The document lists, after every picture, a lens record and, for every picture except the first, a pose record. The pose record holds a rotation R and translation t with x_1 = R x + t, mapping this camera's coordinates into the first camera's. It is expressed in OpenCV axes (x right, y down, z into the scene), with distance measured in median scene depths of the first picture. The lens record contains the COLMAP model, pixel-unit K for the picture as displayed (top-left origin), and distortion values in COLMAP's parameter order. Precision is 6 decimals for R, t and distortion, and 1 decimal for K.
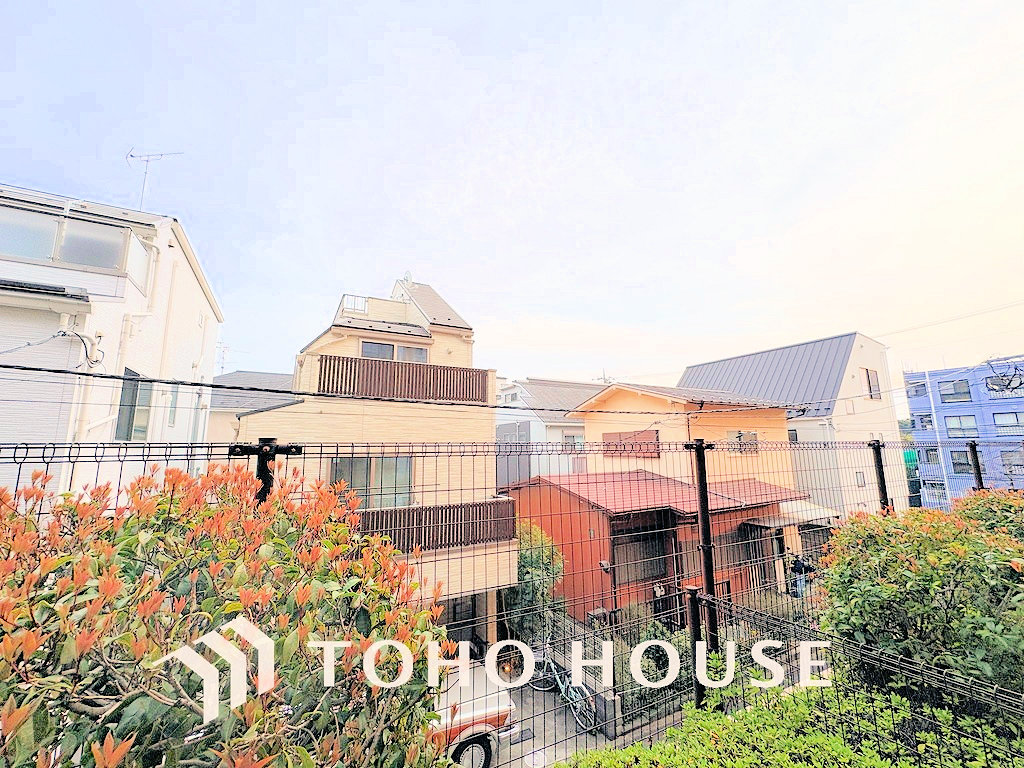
lens RADIAL K [[410.0, 0, 511.7], [0, 410.0, 382.7], [0, 0, 1]] dist [0.001311, -0.000065]
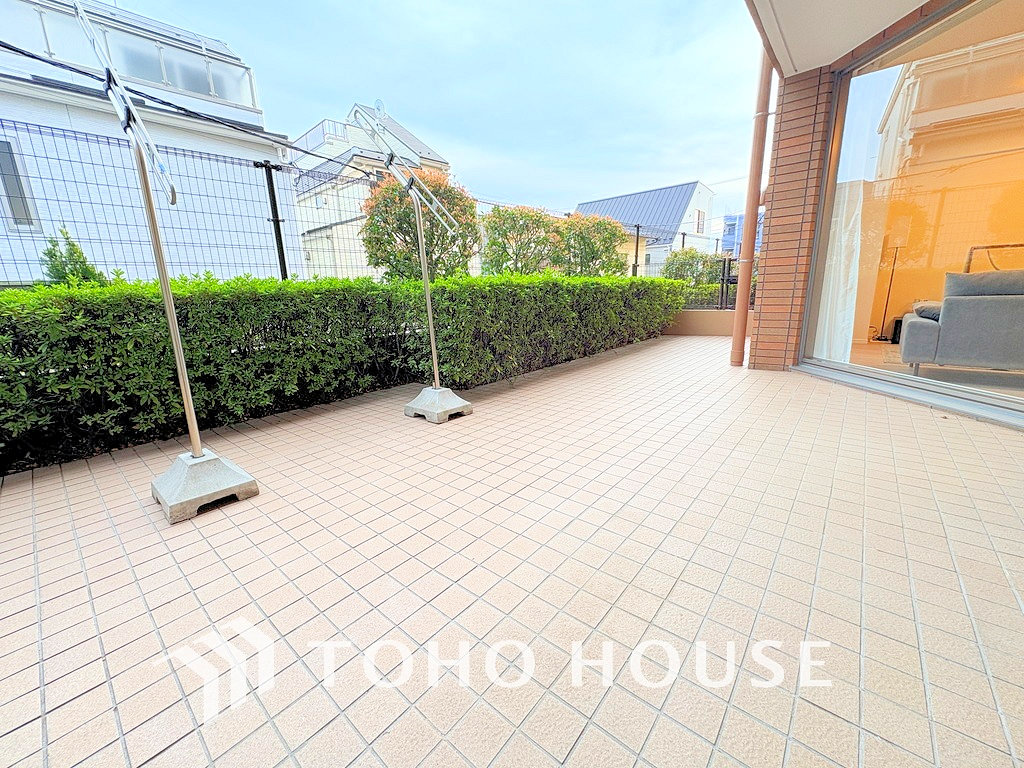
lens RADIAL K [[410.0, 0, 511.2], [0, 410.0, 383.1], [0, 0, 1]] dist [0.001311, -0.000065]
pose [[0.954958, -0.084819, 0.284360, -0.341517], [-0.027027, 0.929435, 0.367995, 0.030483], [-0.295507, -0.359106, 0.885279, -0.448411]]
